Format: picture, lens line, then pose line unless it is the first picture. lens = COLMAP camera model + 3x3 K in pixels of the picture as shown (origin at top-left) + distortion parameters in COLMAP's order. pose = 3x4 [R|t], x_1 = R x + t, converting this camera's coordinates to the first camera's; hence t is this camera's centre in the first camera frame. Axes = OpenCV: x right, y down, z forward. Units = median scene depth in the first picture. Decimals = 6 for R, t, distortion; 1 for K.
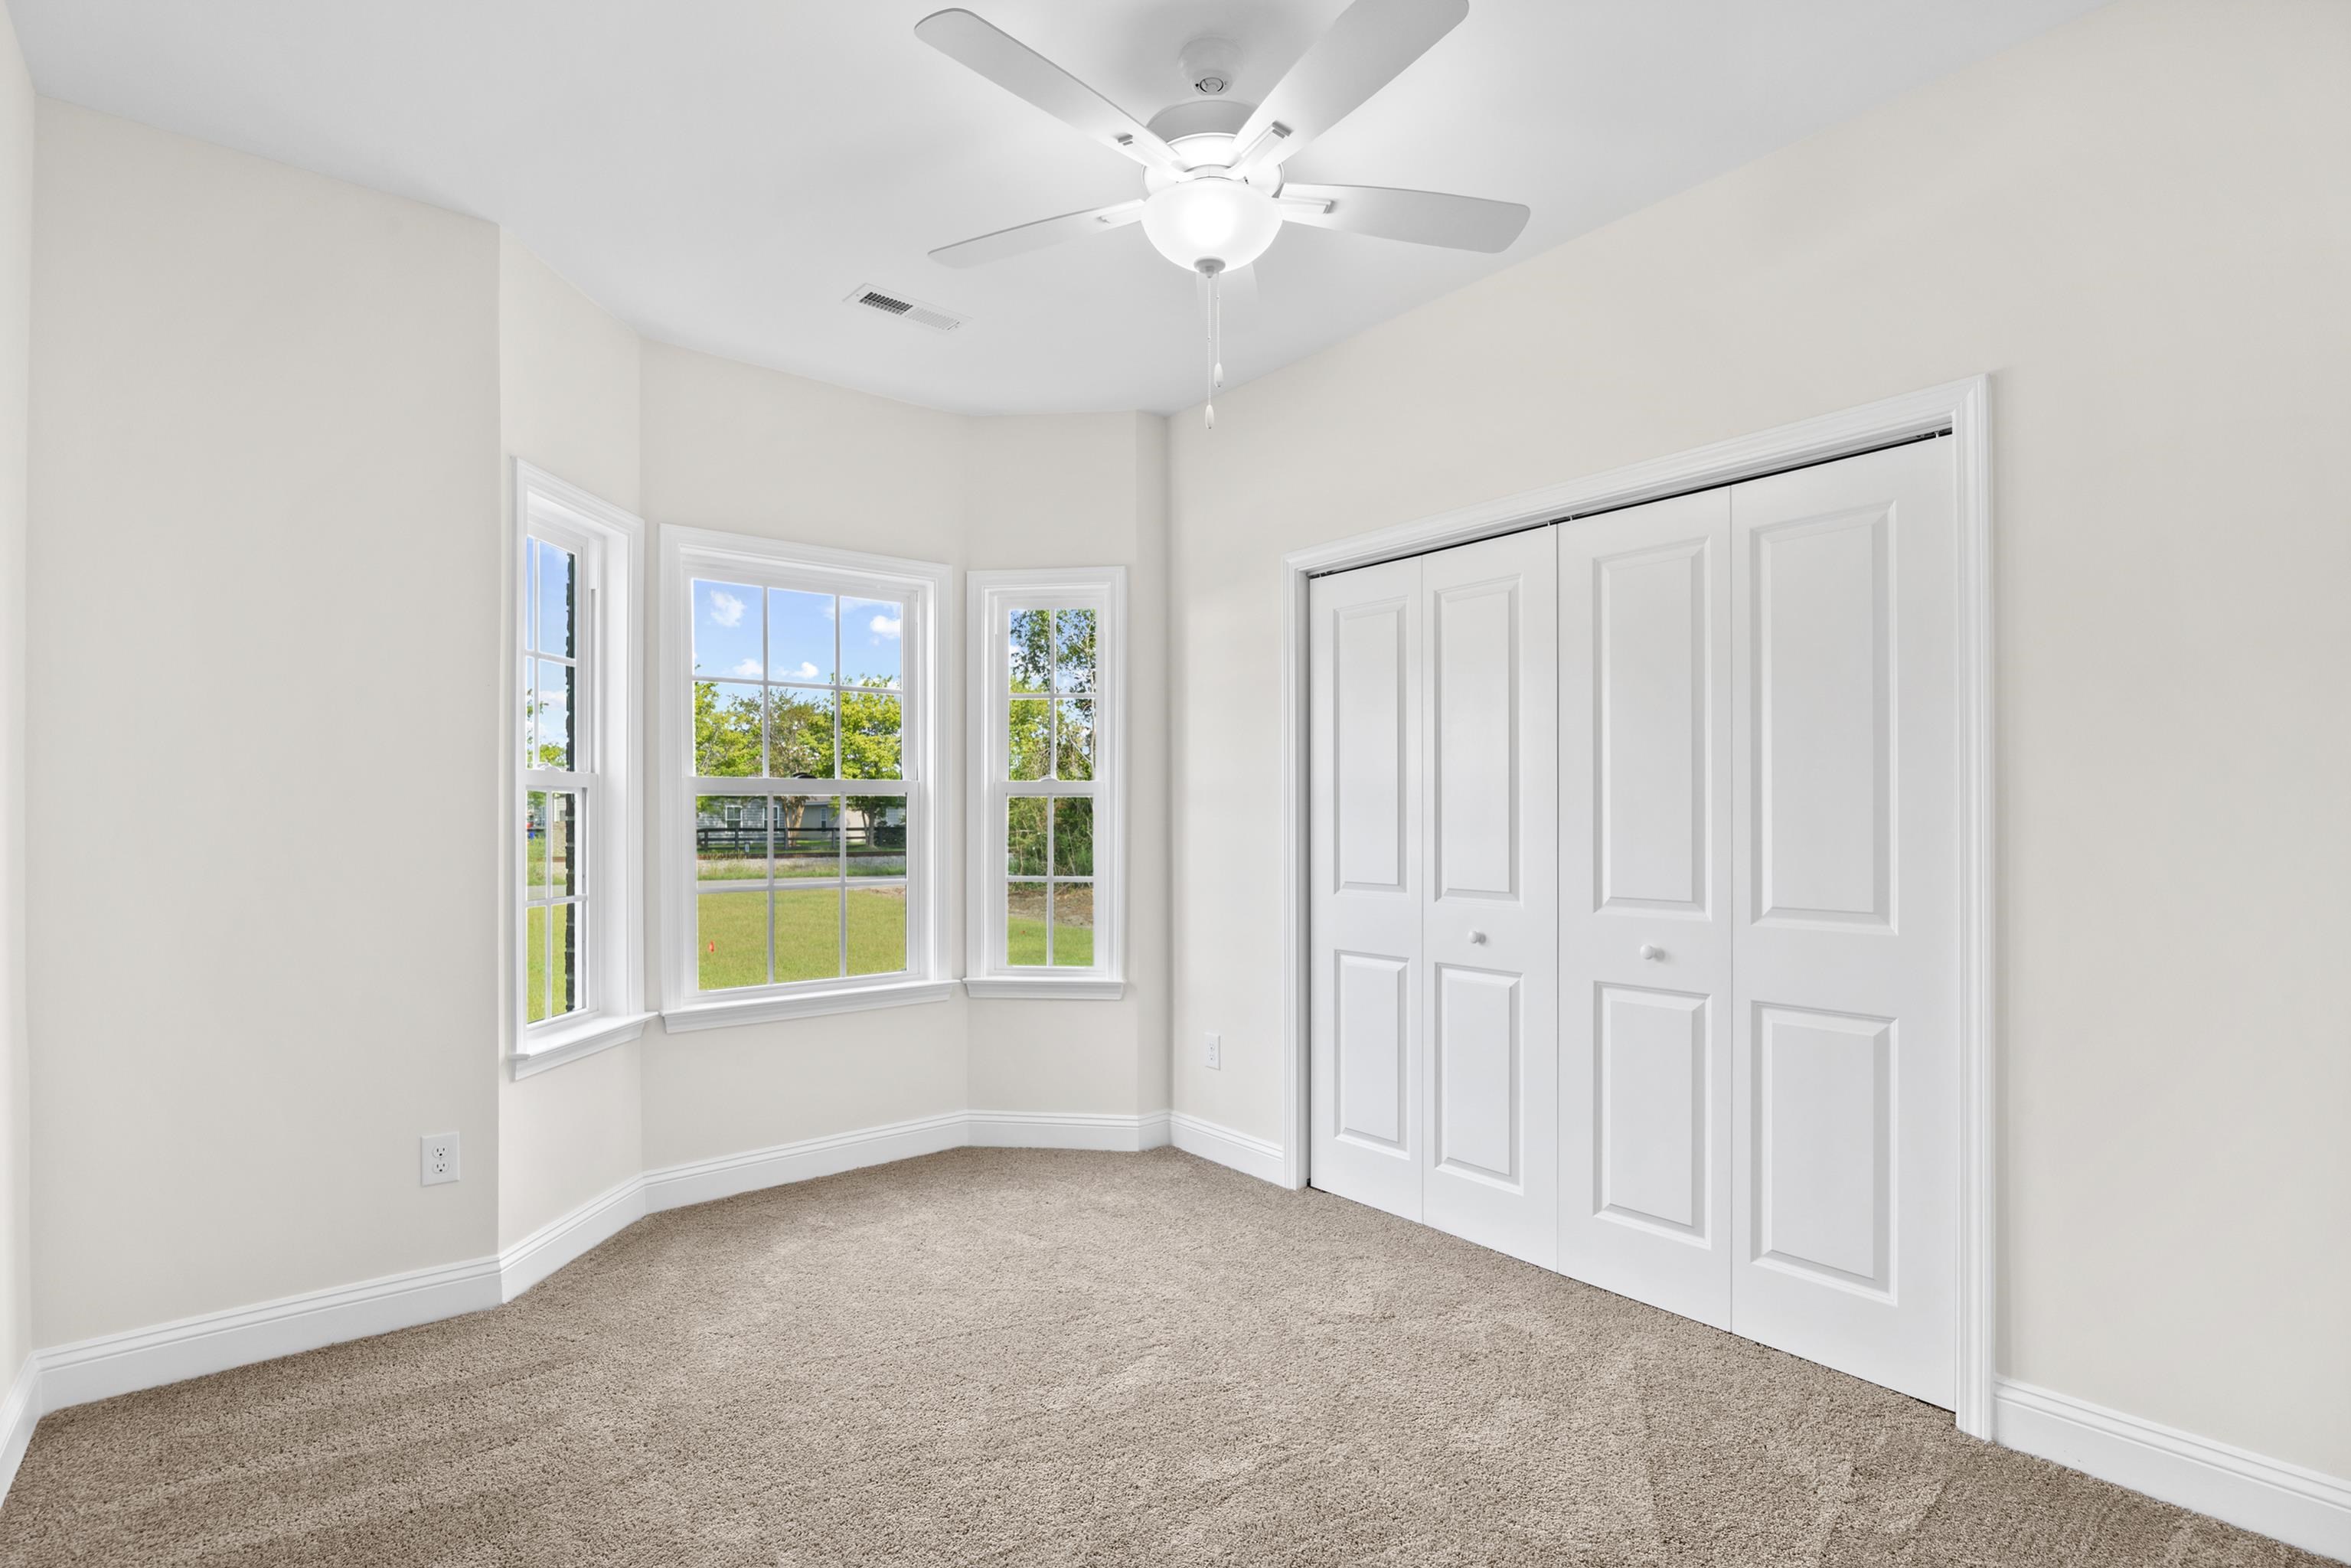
lens RADIAL K [[1160.9, 0, 1176.3], [0, 1160.9, 802.5], [0, 0, 1]] dist [-0.001687, -0.000175]
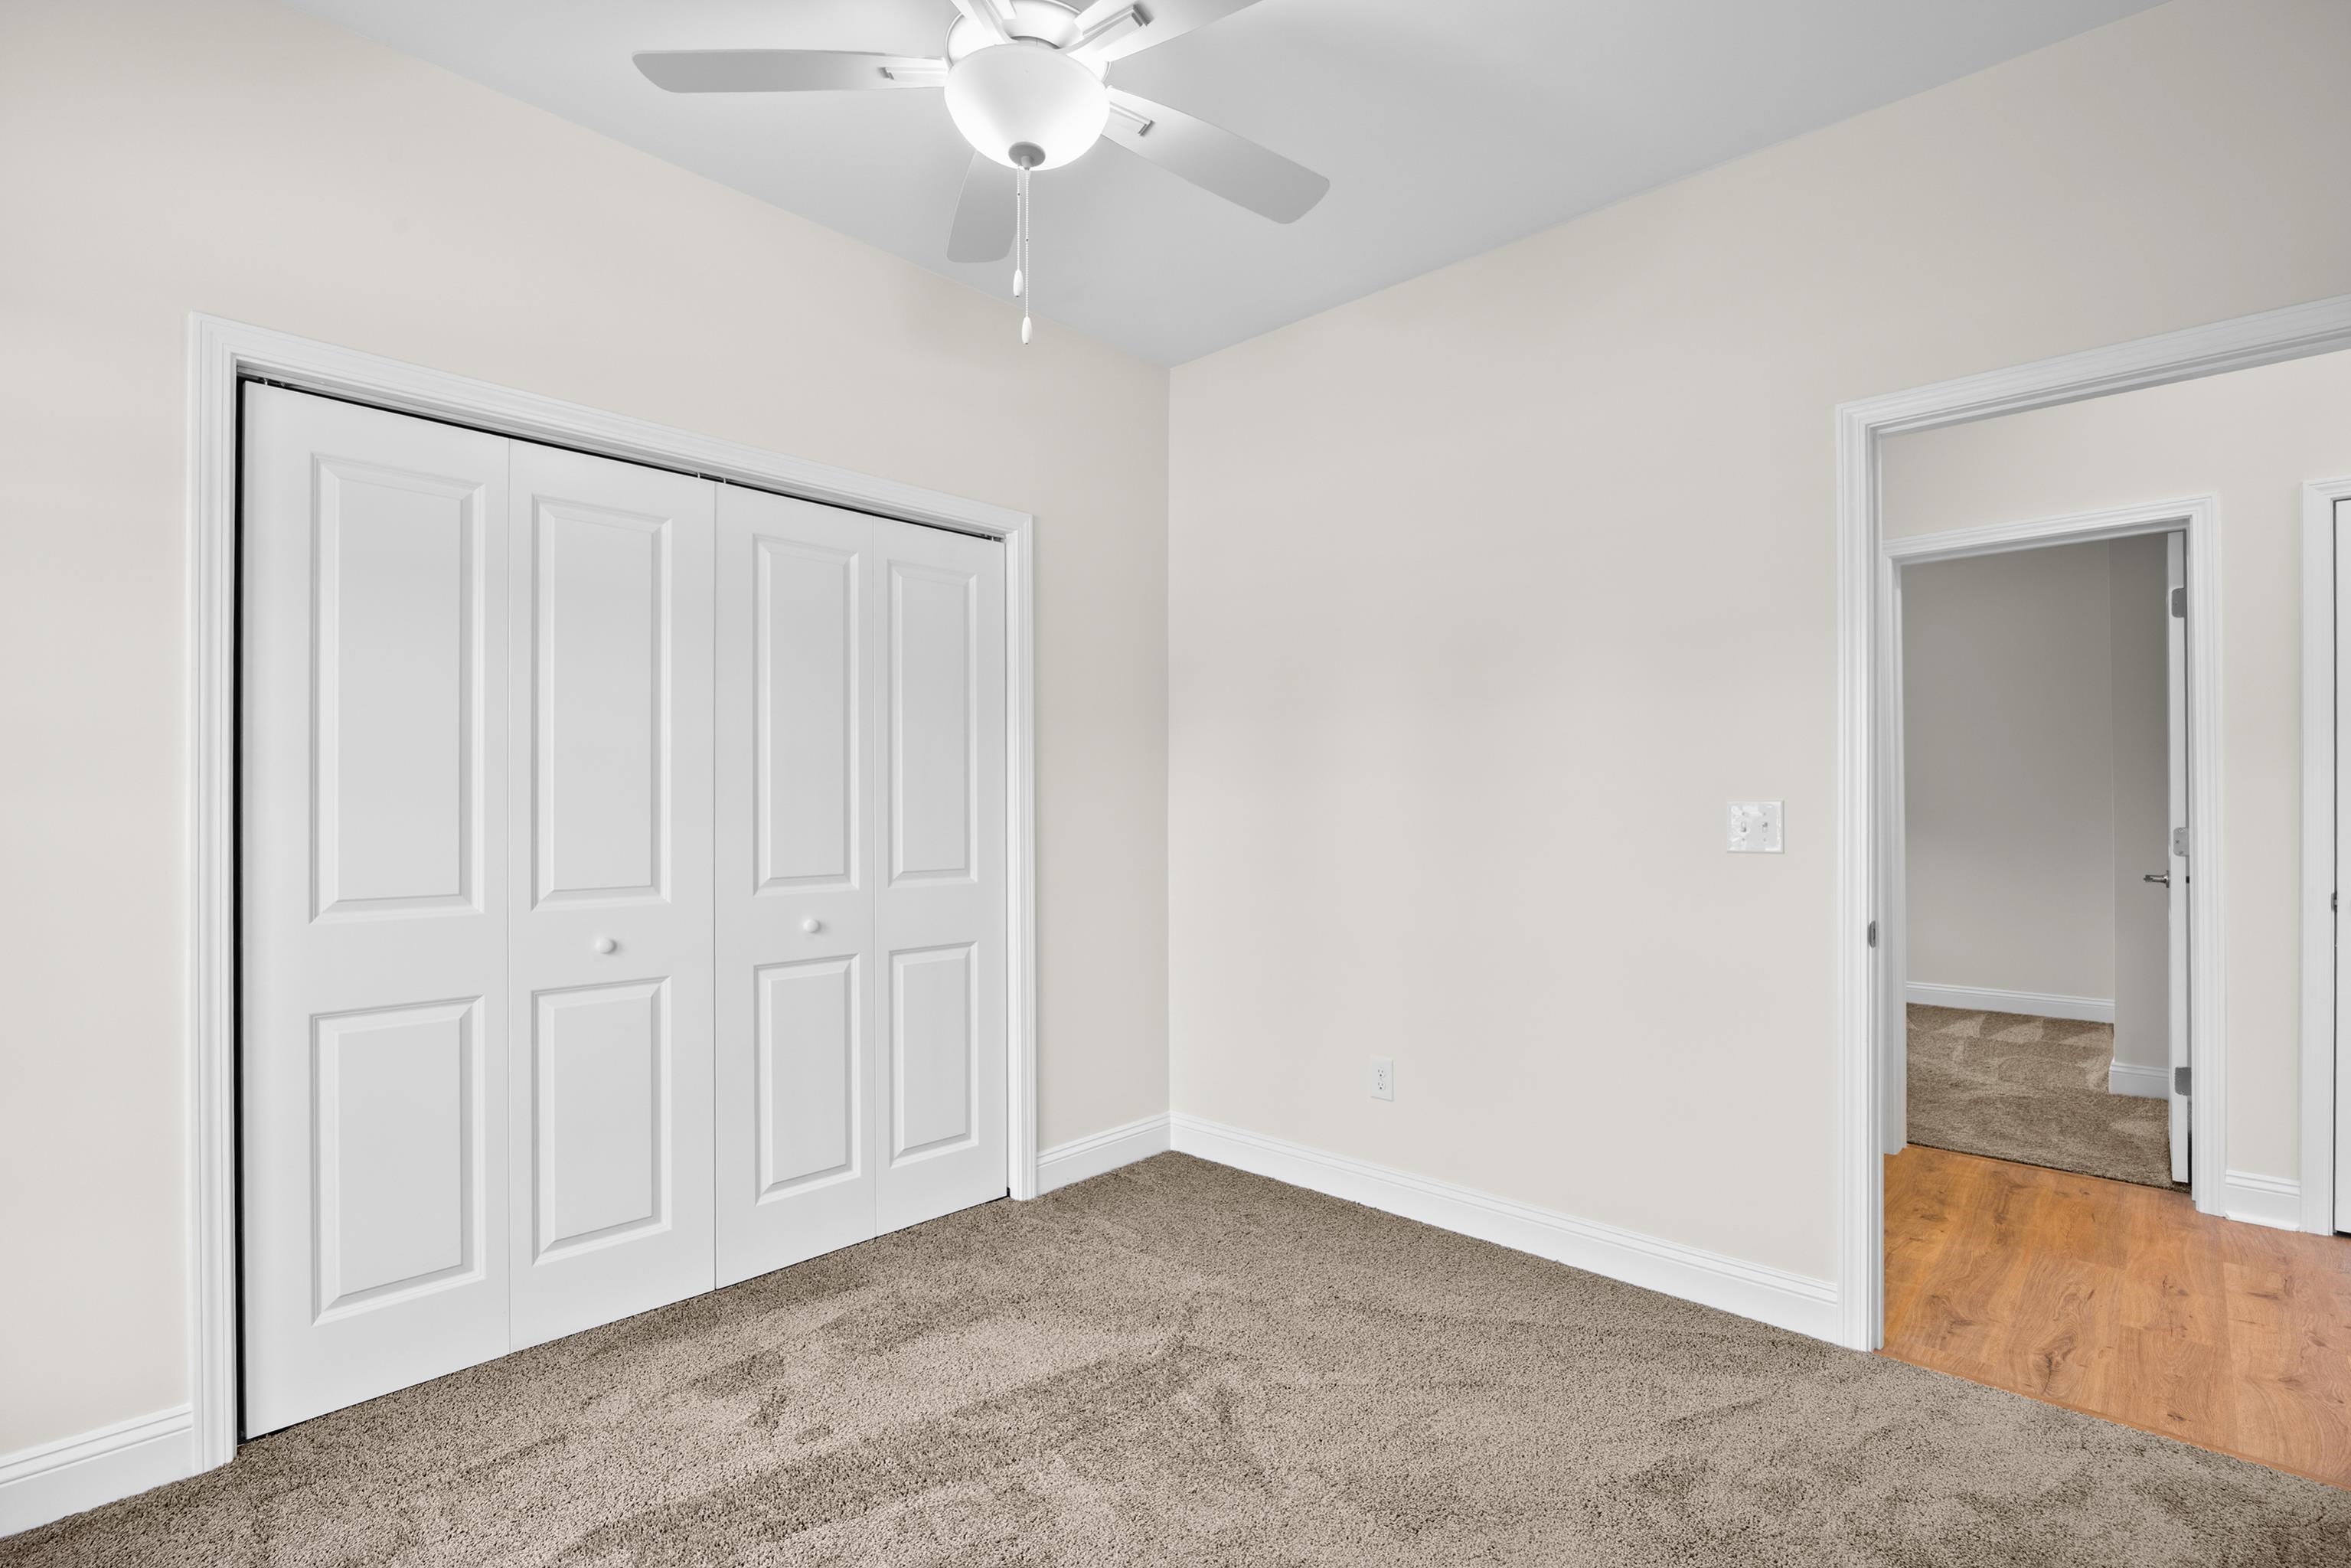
lens RADIAL K [[1136.9, 0, 1175.5], [0, 1136.9, 784.0], [0, 0, 1]] dist [-0.022117, -0.000383]
pose [[-0.172304, 0.012145, 0.984969, -0.551571], [-0.015995, 0.999758, -0.015126, 0.007938], [-0.984914, -0.018361, -0.172068, 0.702945]]
